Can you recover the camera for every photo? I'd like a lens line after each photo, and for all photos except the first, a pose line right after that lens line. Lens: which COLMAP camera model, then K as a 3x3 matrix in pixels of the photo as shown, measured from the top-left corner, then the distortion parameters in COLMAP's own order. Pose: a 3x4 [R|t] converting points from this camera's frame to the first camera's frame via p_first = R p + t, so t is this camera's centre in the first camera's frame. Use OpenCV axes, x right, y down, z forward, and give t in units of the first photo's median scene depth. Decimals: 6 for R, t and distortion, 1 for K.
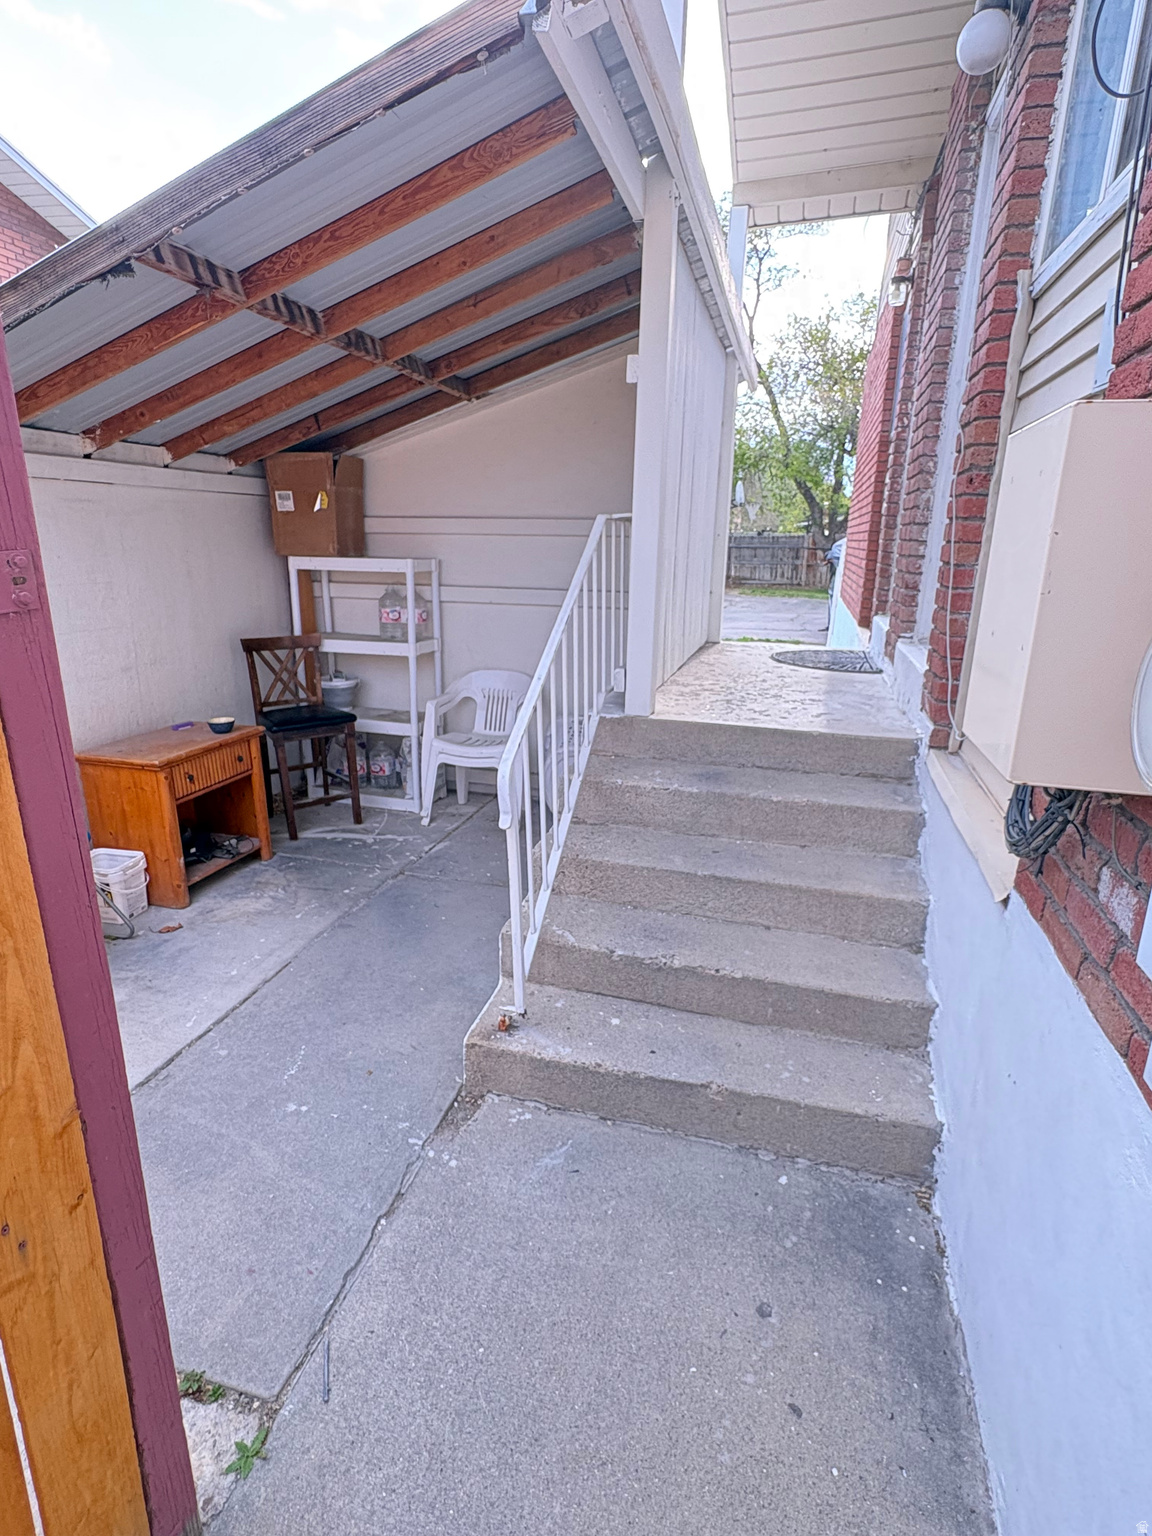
lens RADIAL K [[817.8, 0, 576.0], [0, 817.8, 768.0], [0, 0, 1]] dist [0.002823, 0.000161]
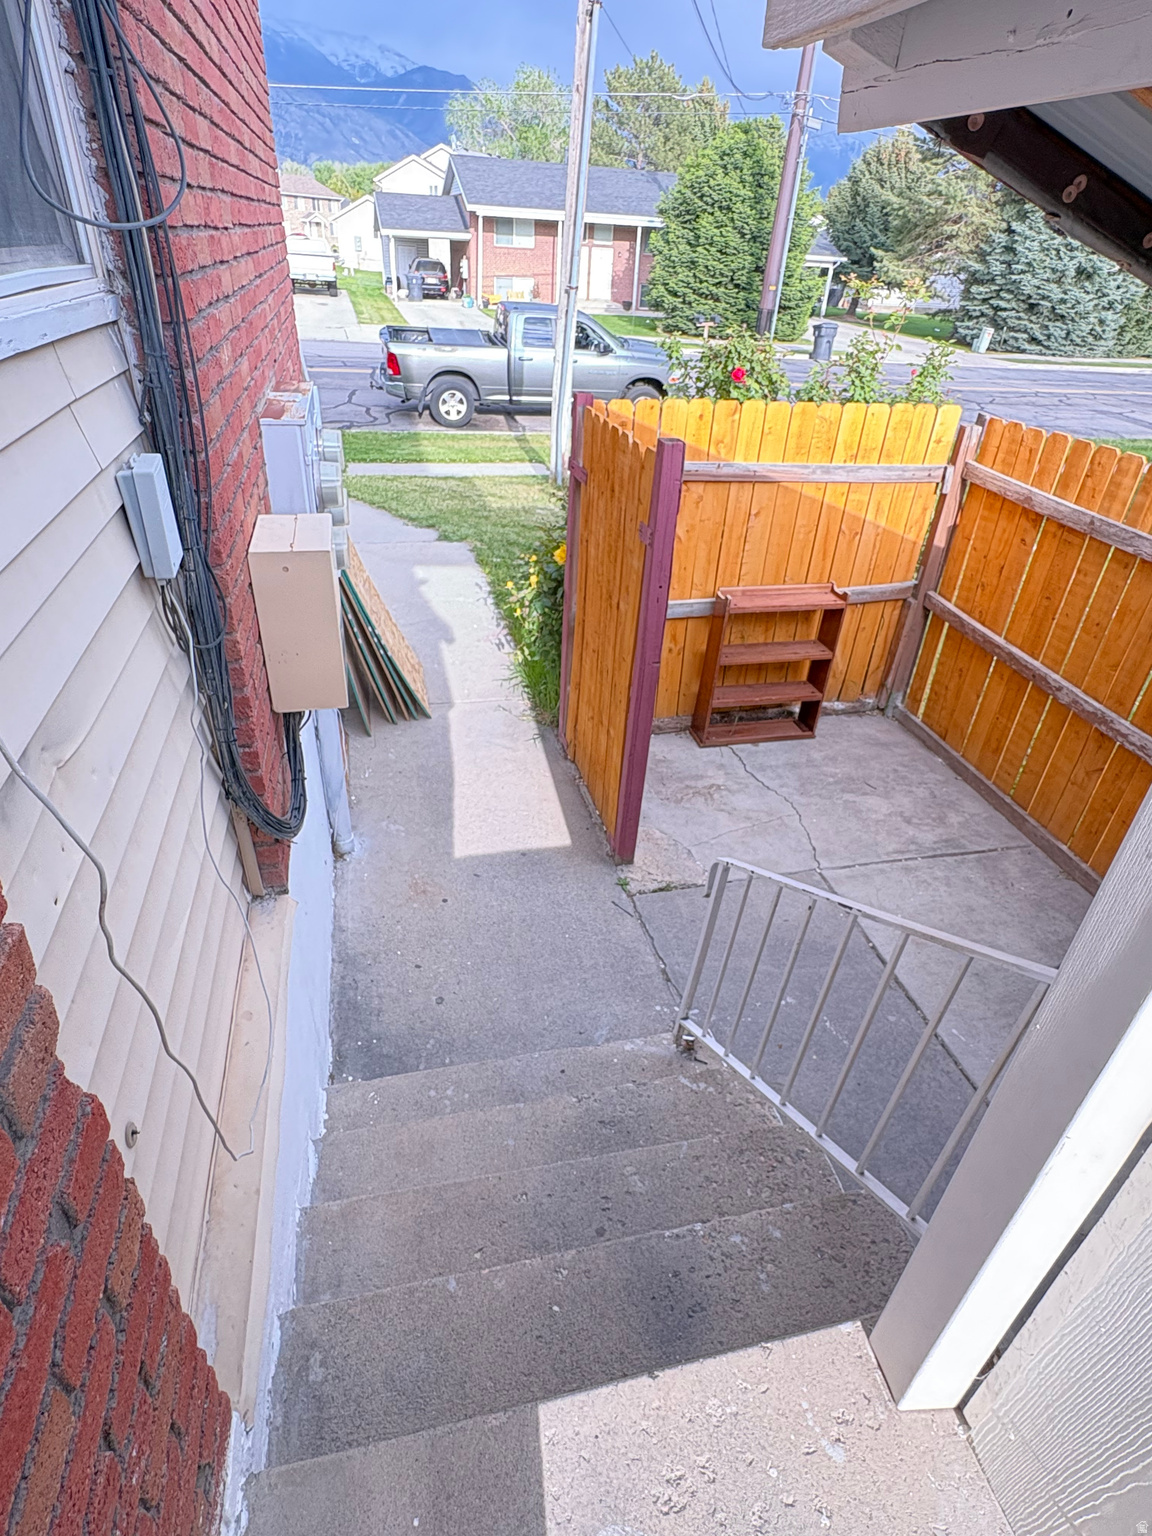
lens RADIAL K [[817.8, 0, 576.0], [0, 817.8, 768.0], [0, 0, 1]] dist [0.002823, 0.000161]
pose [[-0.875346, 0.207529, -0.436693, 0.598952], [-0.195725, 0.673787, 0.712532, -0.928858], [0.442109, 0.709184, -0.549179, 1.632287]]
